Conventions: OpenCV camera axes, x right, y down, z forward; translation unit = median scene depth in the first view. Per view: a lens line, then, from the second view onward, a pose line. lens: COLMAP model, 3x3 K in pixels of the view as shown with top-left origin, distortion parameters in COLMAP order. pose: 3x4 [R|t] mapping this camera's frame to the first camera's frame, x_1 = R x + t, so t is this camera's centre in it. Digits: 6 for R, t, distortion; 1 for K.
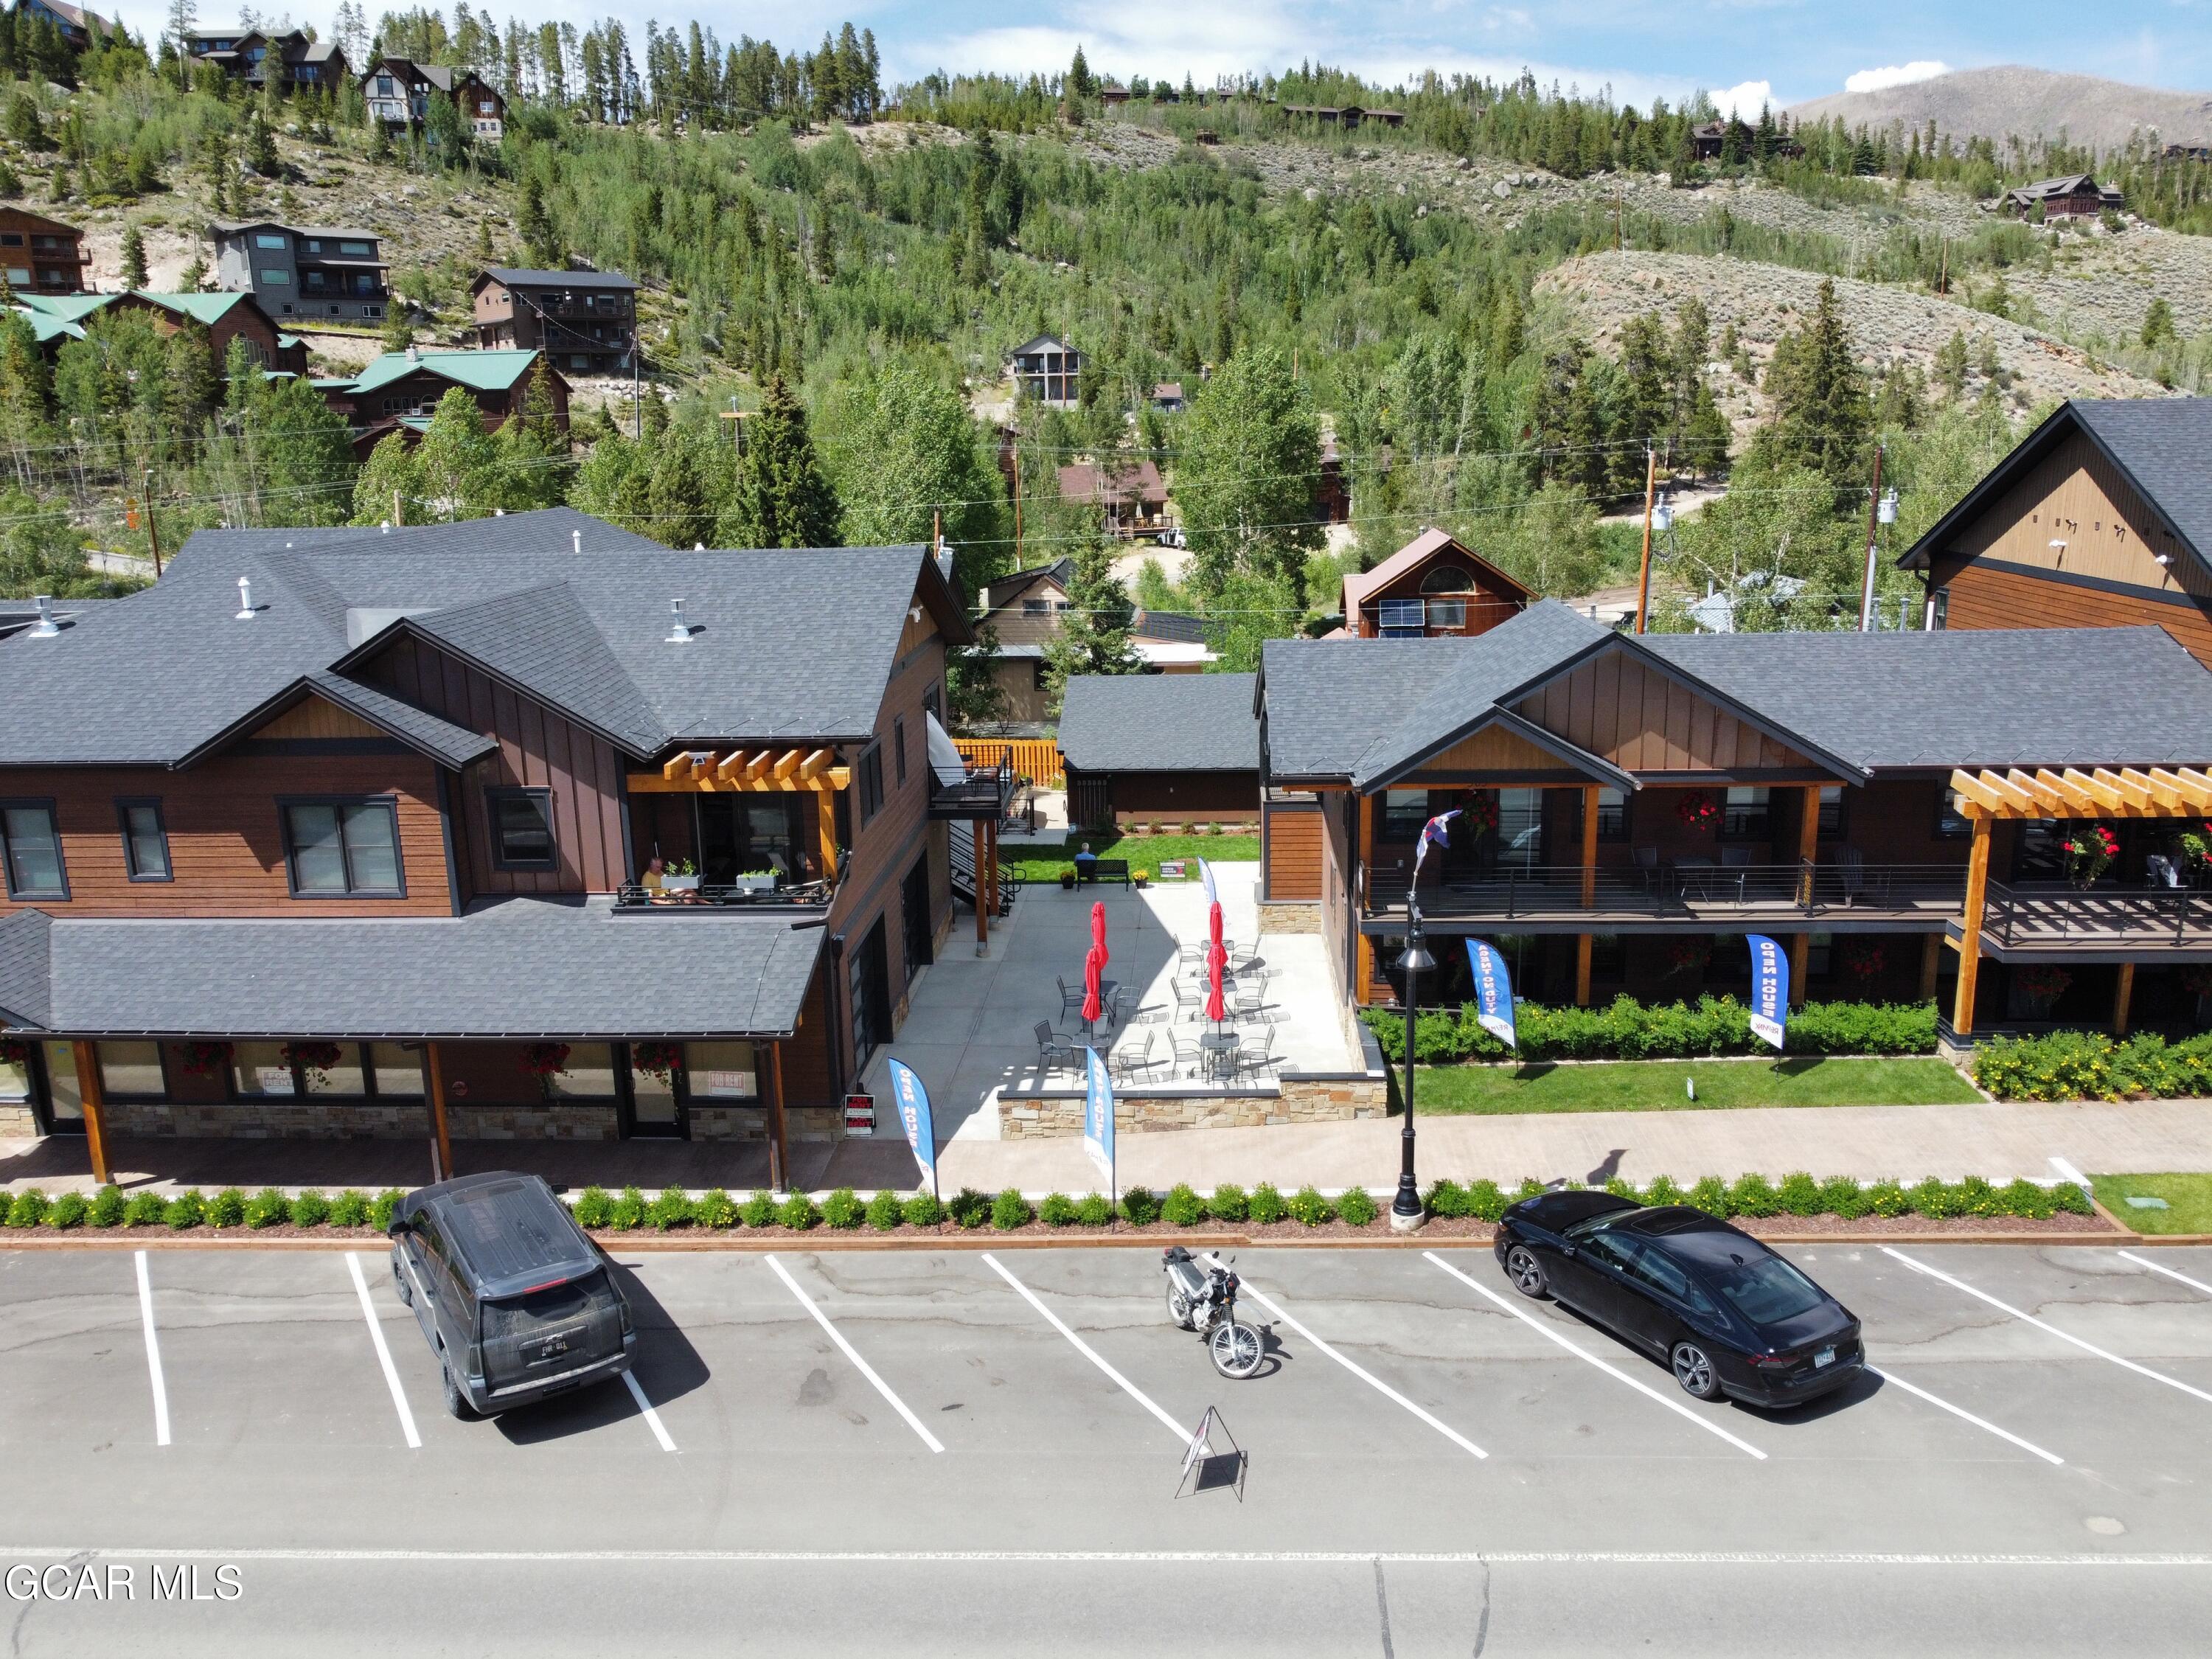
lens RADIAL K [[1678.0, 0, 1106.0], [0, 1678.0, 823.9], [0, 0, 1]] dist [-0.001568, -0.000369]
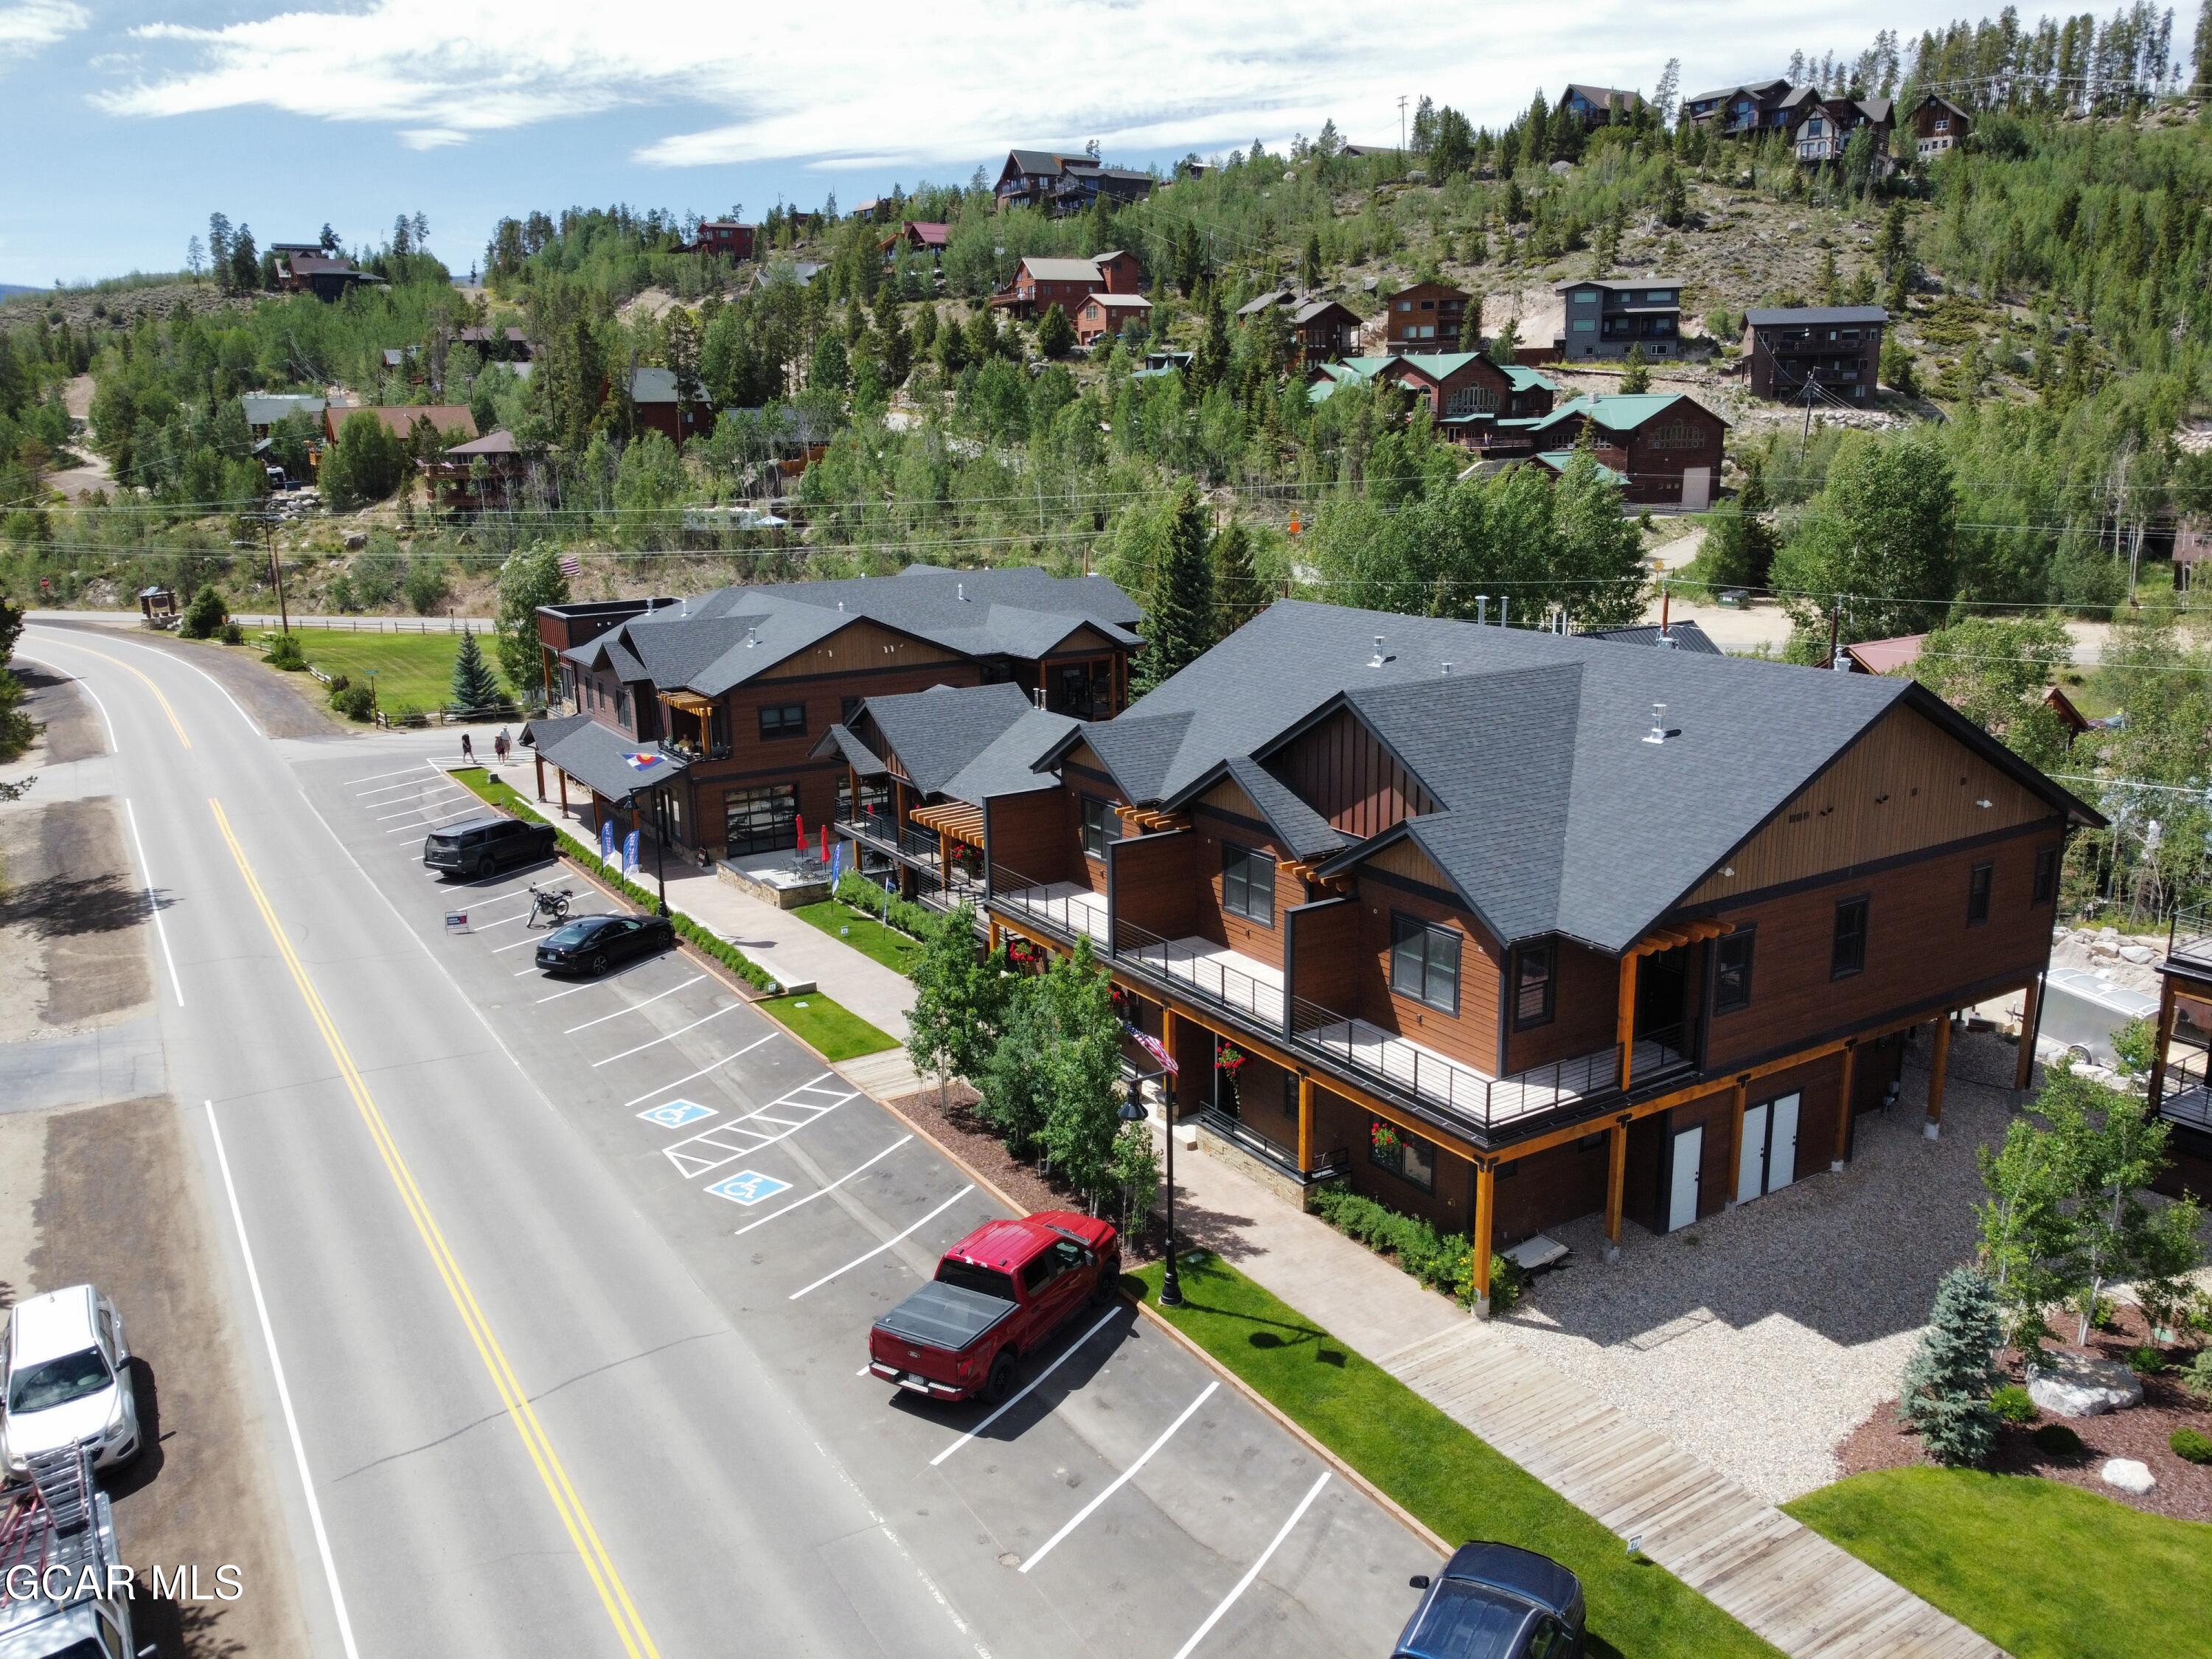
lens RADIAL K [[1678.0, 0, 1106.0], [0, 1678.0, 823.9], [0, 0, 1]] dist [-0.001568, -0.000369]
pose [[0.577464, 0.203320, -0.790693, 0.229889], [-0.187845, 0.975598, 0.113679, -0.027645], [0.794512, 0.082882, 0.601566, 0.005016]]
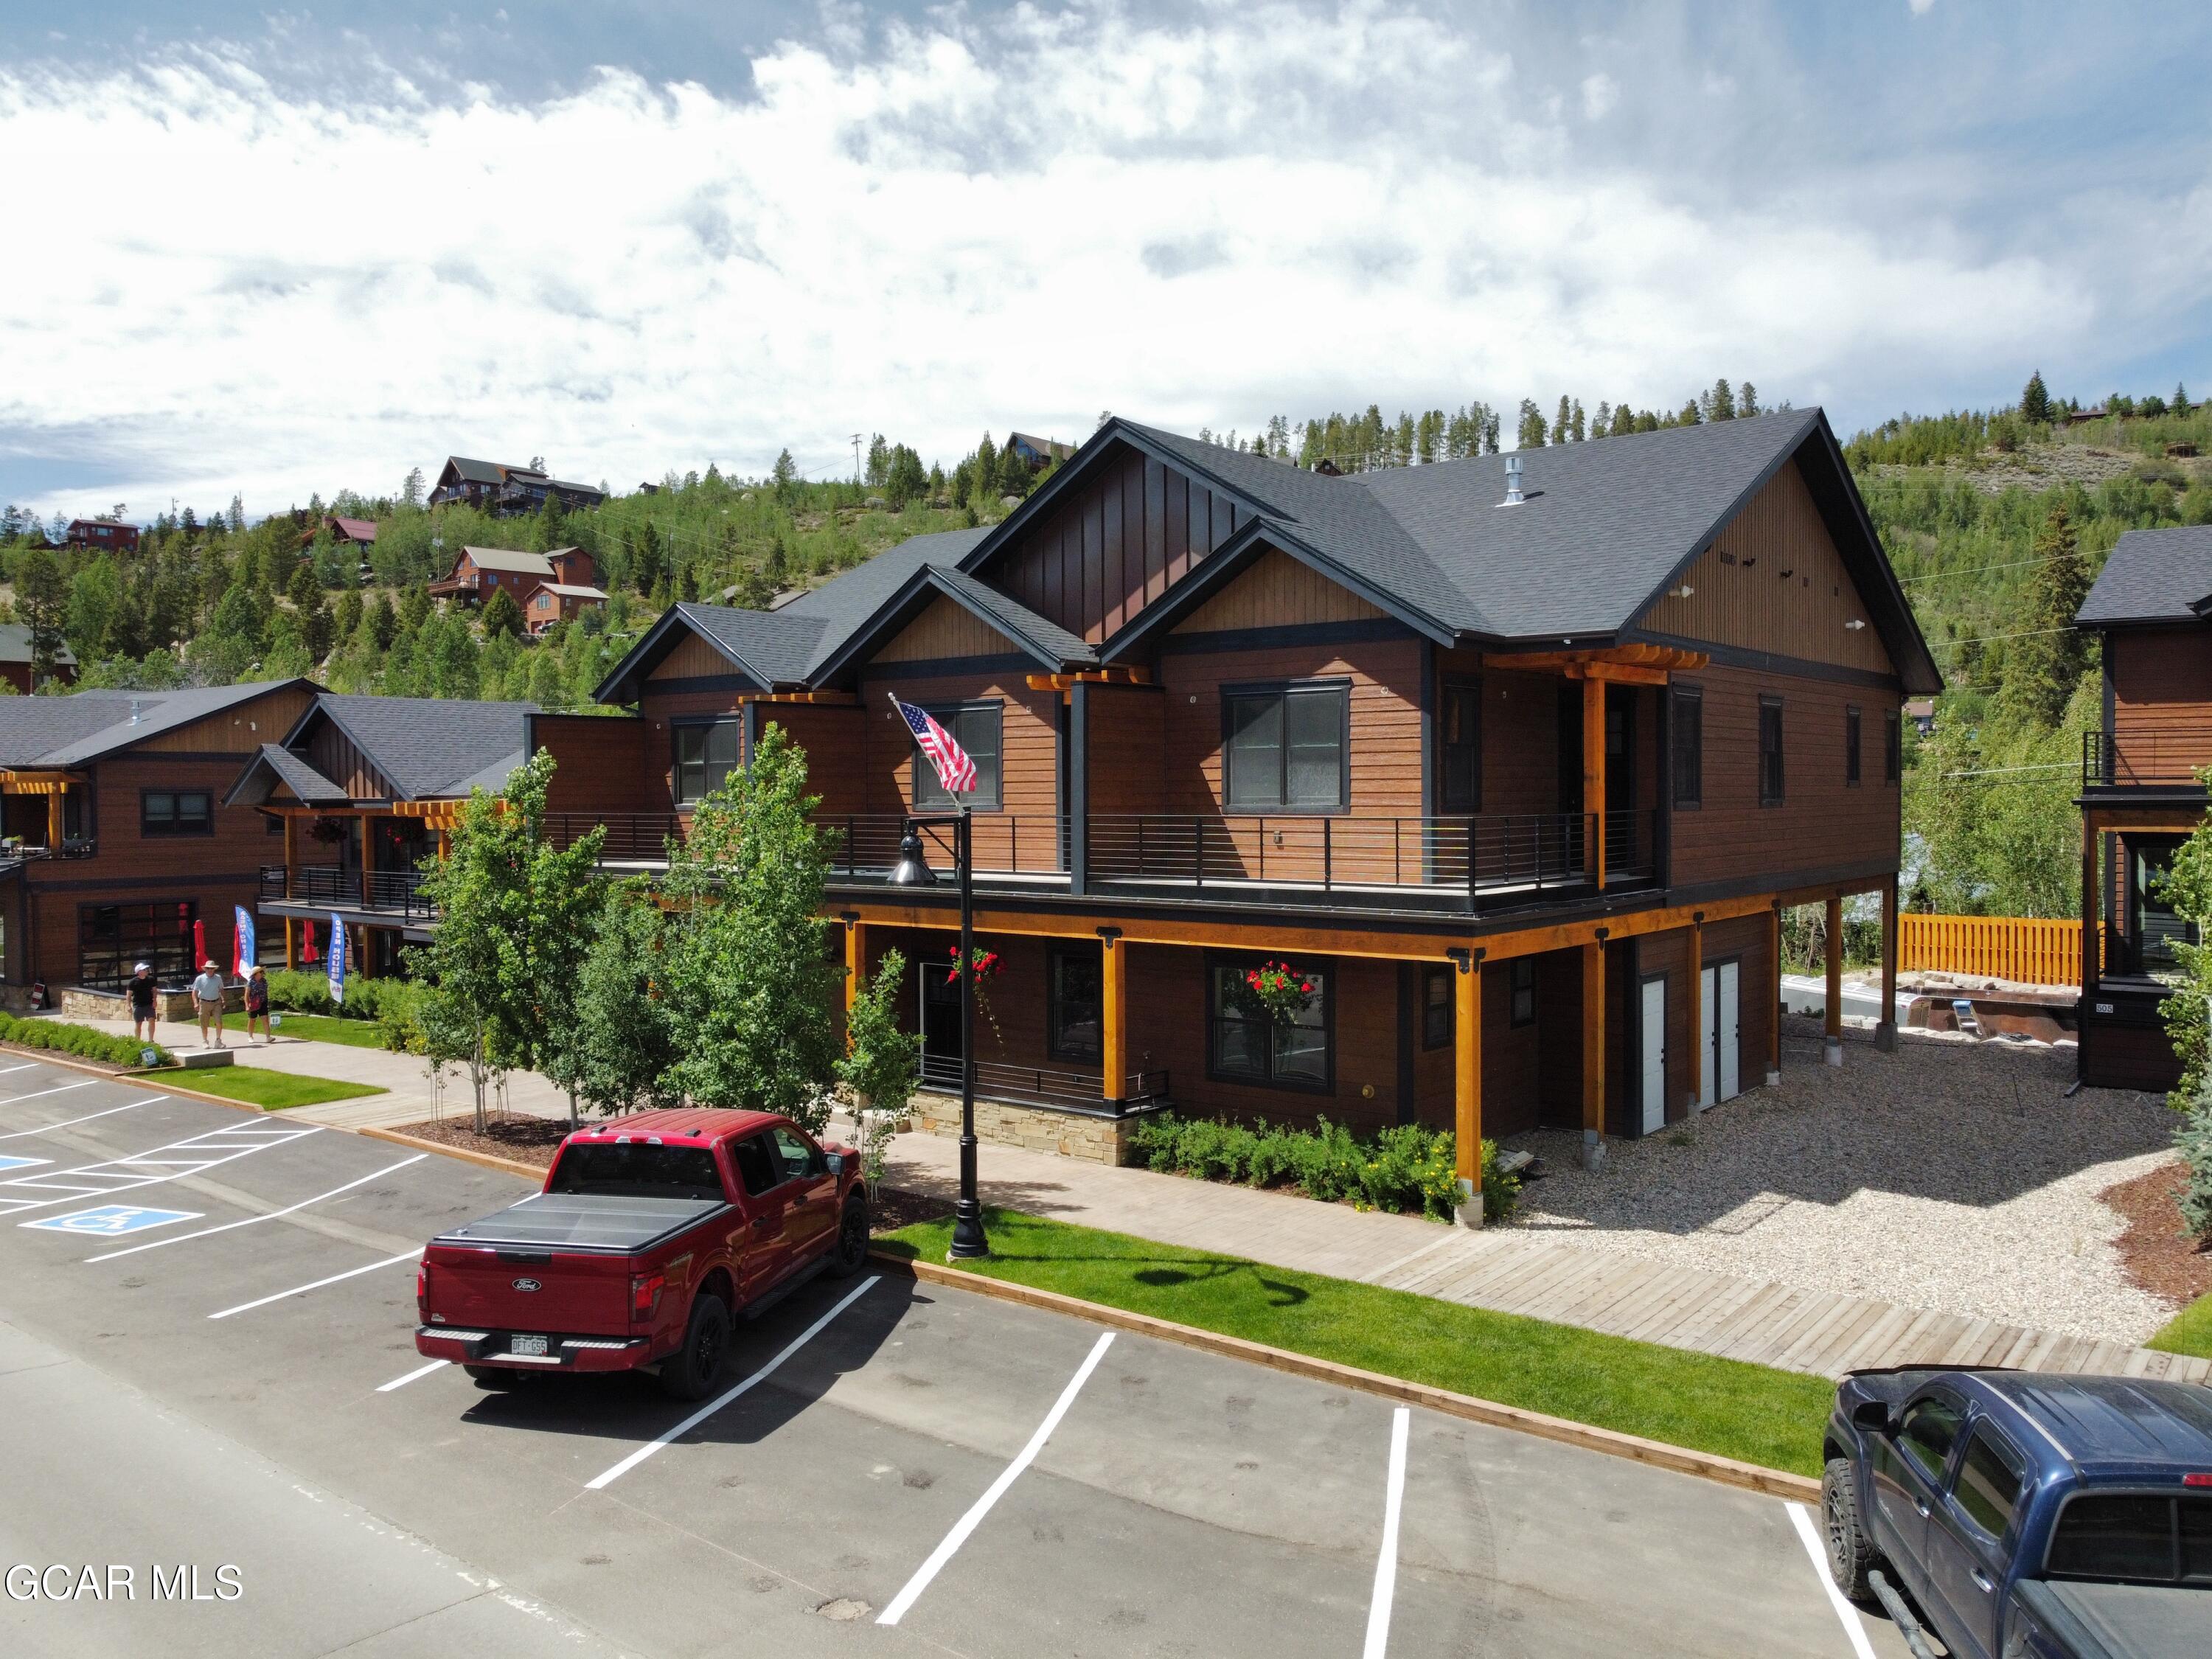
lens RADIAL K [[1678.0, 0, 1106.0], [0, 1678.0, 823.9], [0, 0, 1]] dist [-0.001568, -0.000369]
pose [[0.810140, 0.027364, -0.585598, 0.185927], [-0.148966, 0.975731, -0.160491, 0.013537], [0.566995, 0.217254, 0.794555, 0.030792]]
